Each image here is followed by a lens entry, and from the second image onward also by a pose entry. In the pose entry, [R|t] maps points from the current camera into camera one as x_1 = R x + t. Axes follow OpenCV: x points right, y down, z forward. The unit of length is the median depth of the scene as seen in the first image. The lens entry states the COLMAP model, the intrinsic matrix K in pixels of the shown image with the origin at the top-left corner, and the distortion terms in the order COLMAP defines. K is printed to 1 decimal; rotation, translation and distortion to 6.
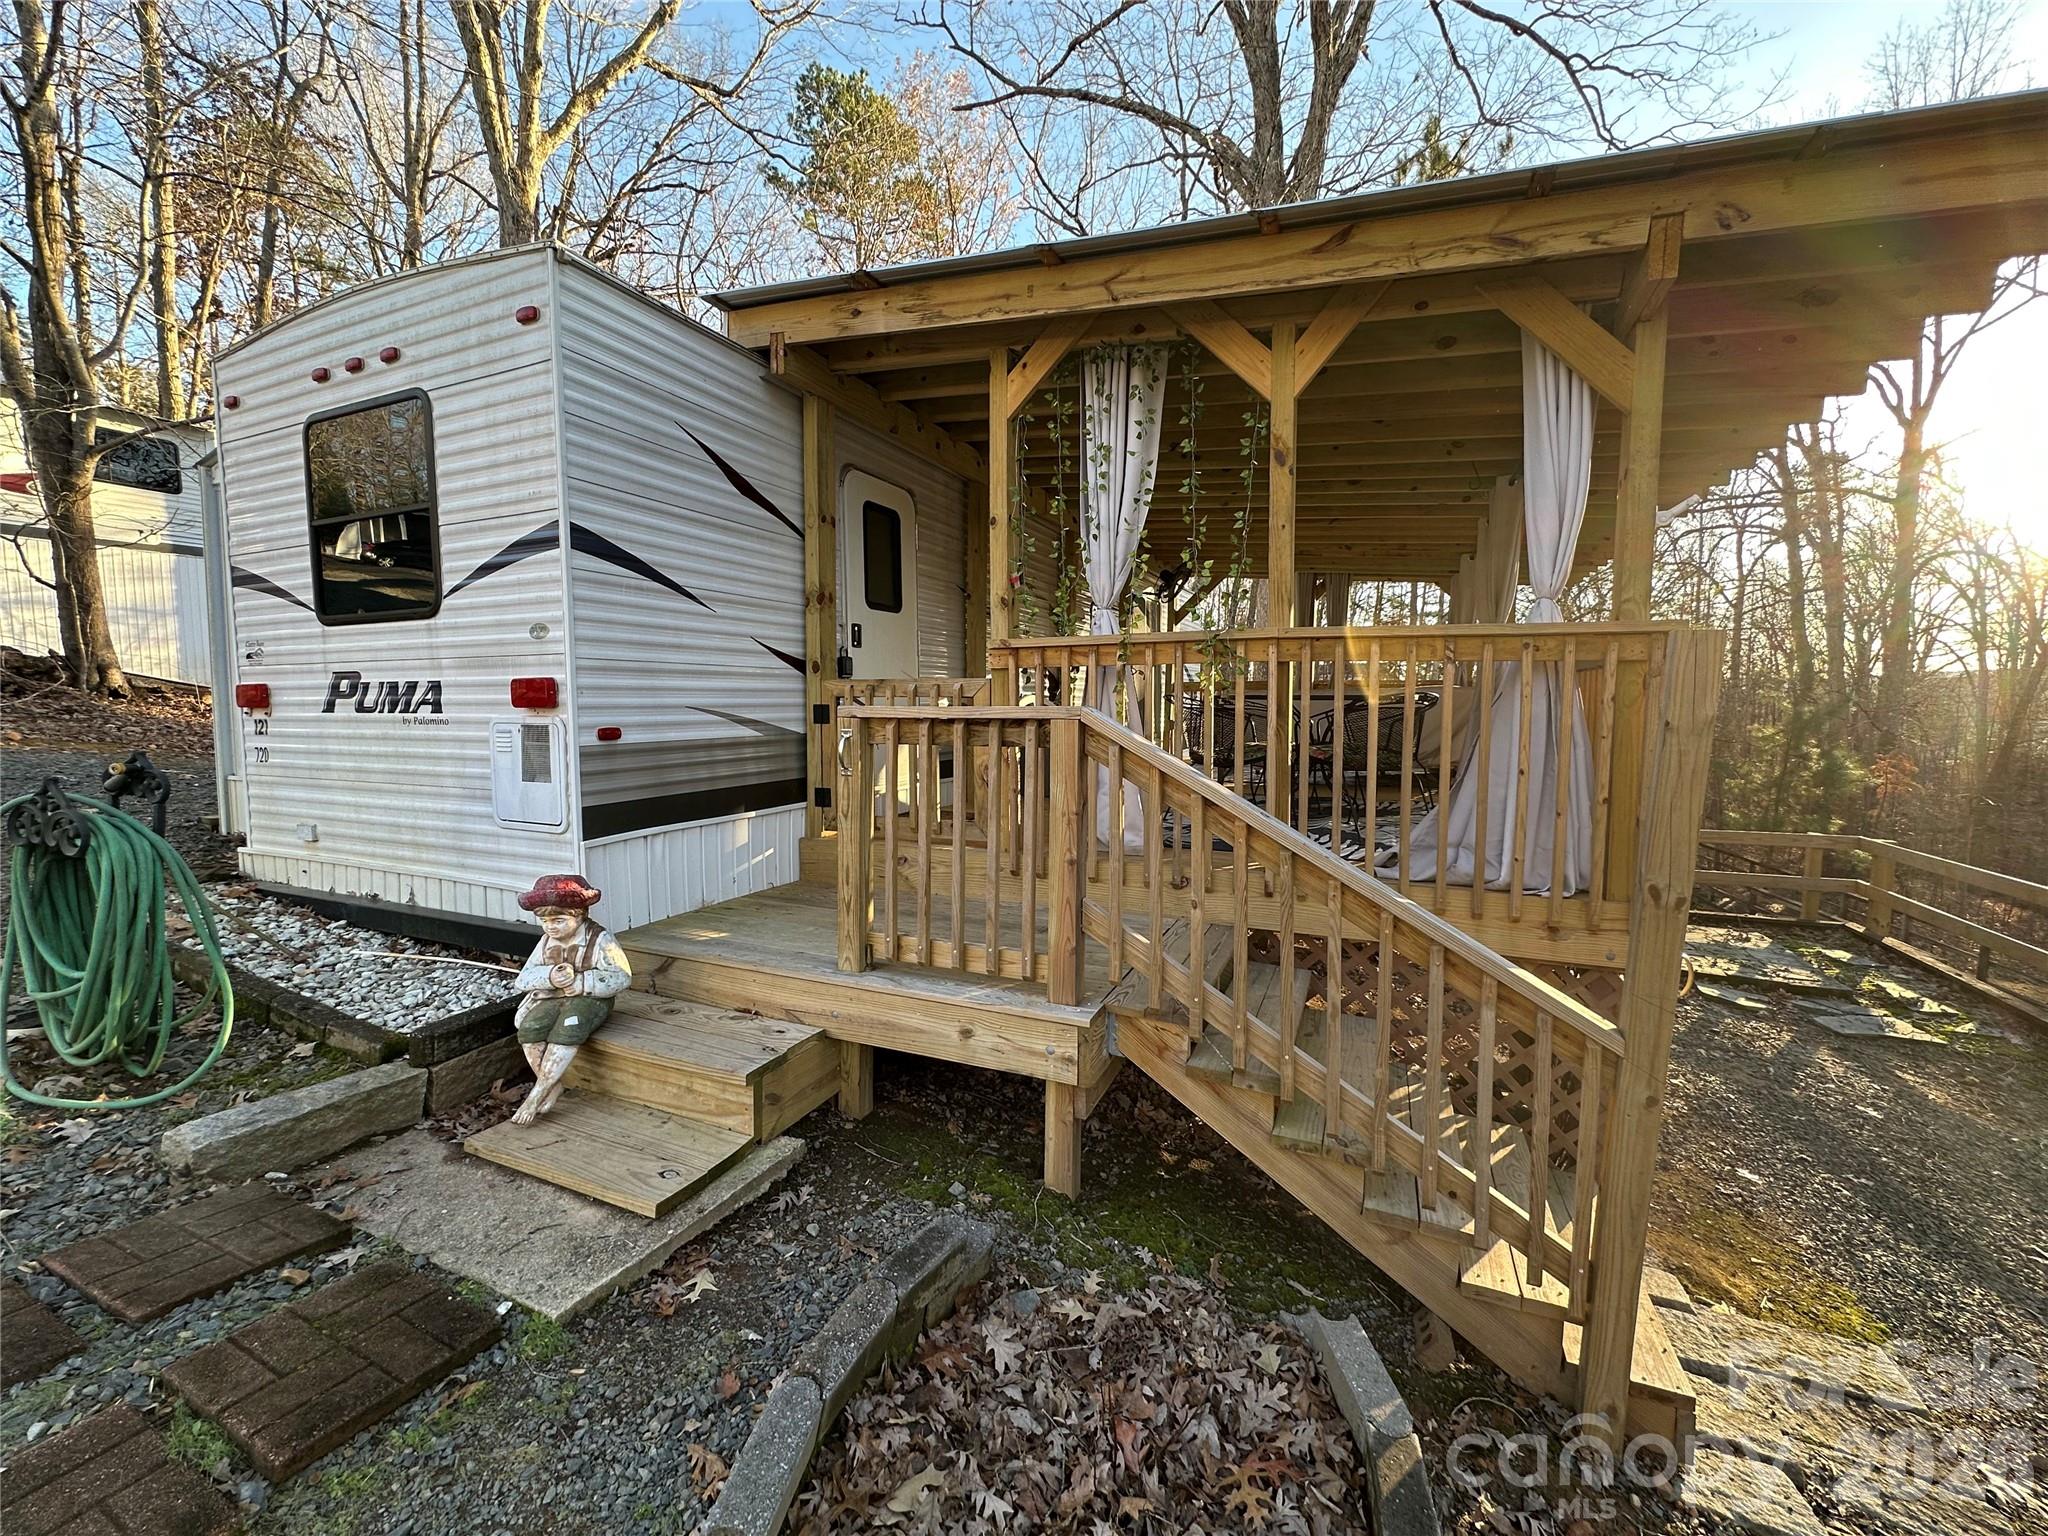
lens RADIAL K [[817.6, 0, 1026.0], [0, 817.6, 769.2], [0, 0, 1]] dist [-0.005773, 0.000622]
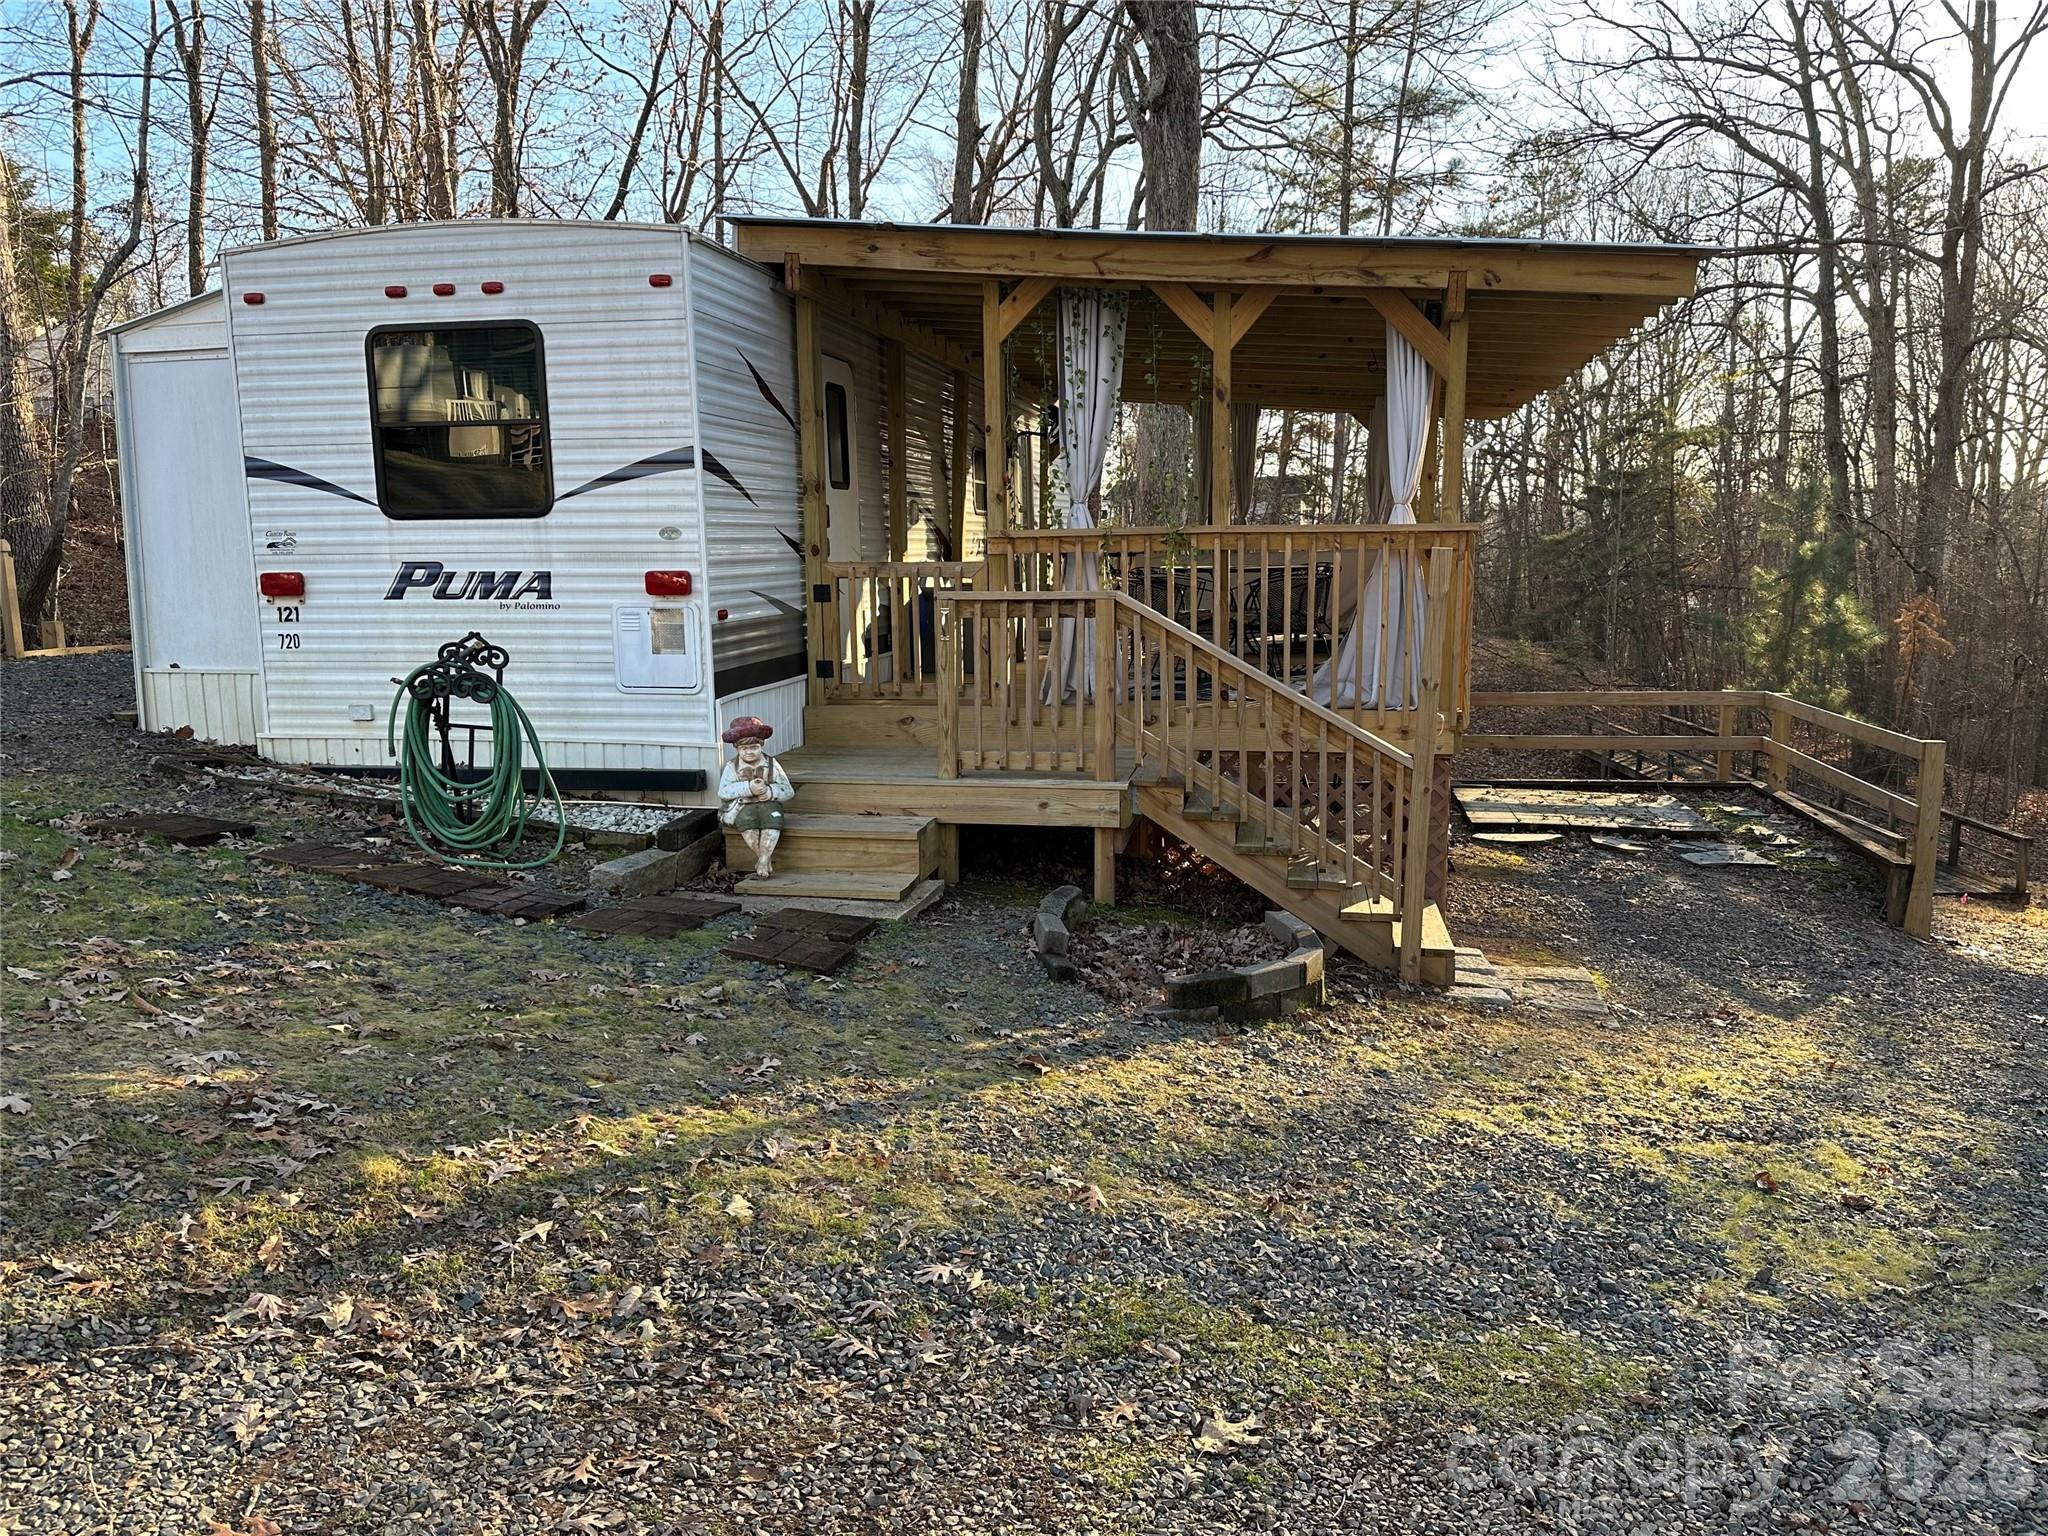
lens RADIAL K [[1450.5, 0, 1059.0], [0, 1450.5, 757.8], [0, 0, 1]] dist [0.057237, -0.069276]
pose [[0.969687, -0.046681, 0.239849, -0.531121], [0.030285, 0.996974, 0.071600, 0.031367], [-0.242466, -0.062165, 0.968166, -1.249759]]
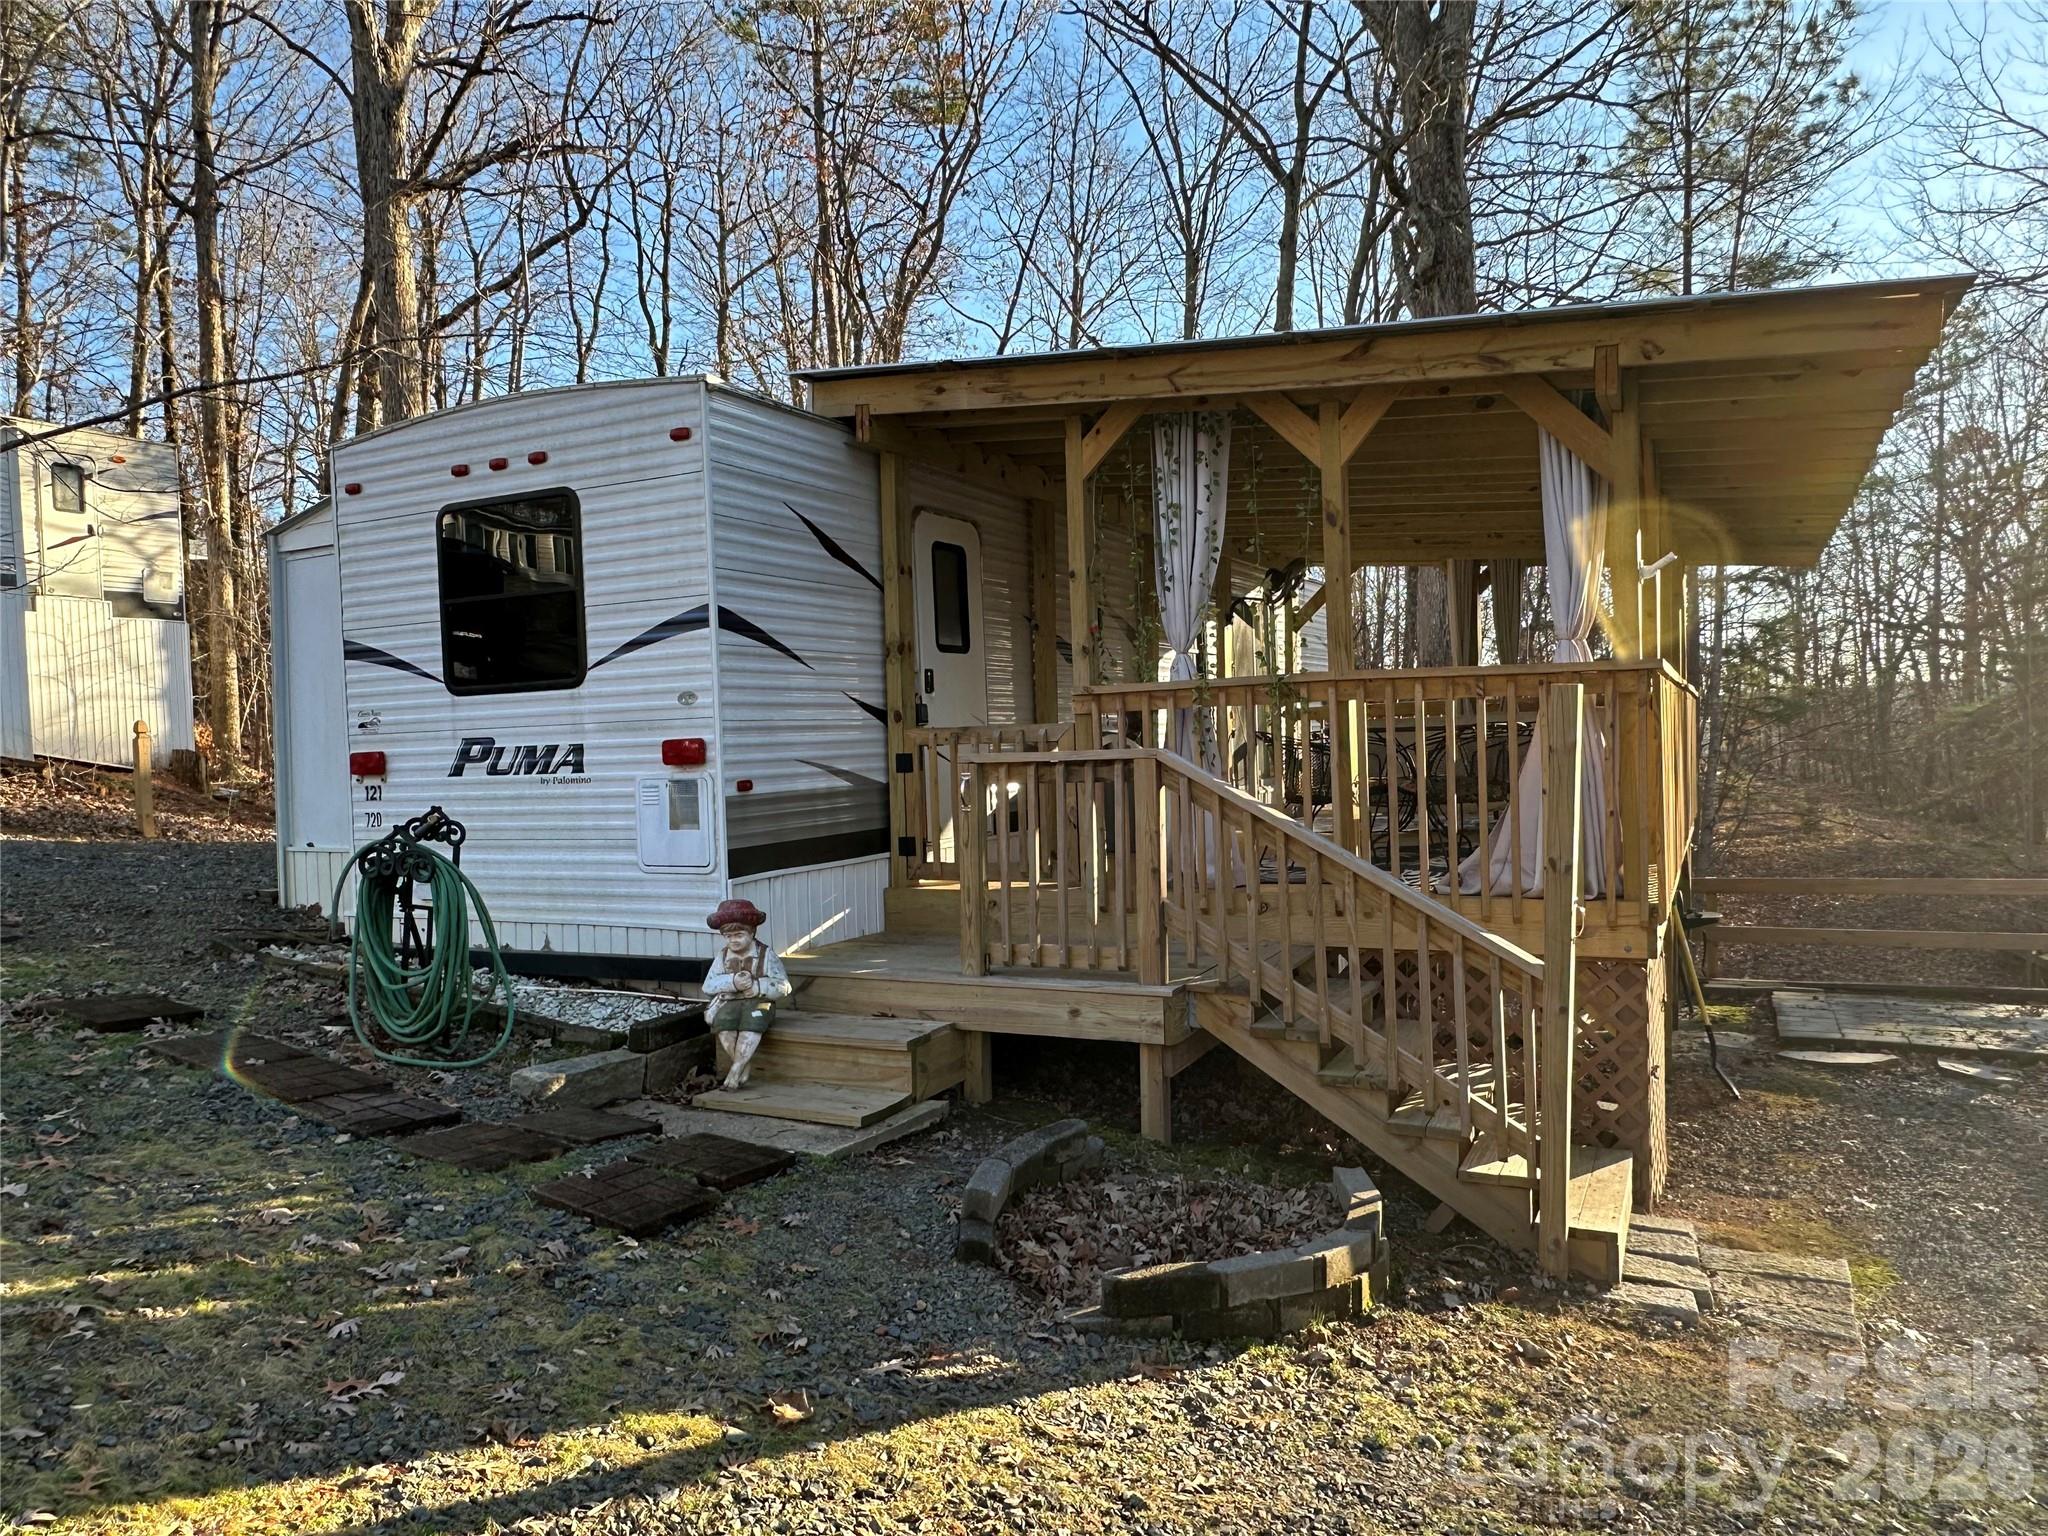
lens RADIAL K [[1367.4, 0, 1047.0], [0, 1367.4, 783.3], [0, 0, 1]] dist [-0.014237, 0.012322]
pose [[0.998863, -0.032708, -0.034693, -0.023749], [0.031010, 0.998347, -0.048394, 0.055917], [0.036218, 0.047263, 0.998226, -0.843141]]
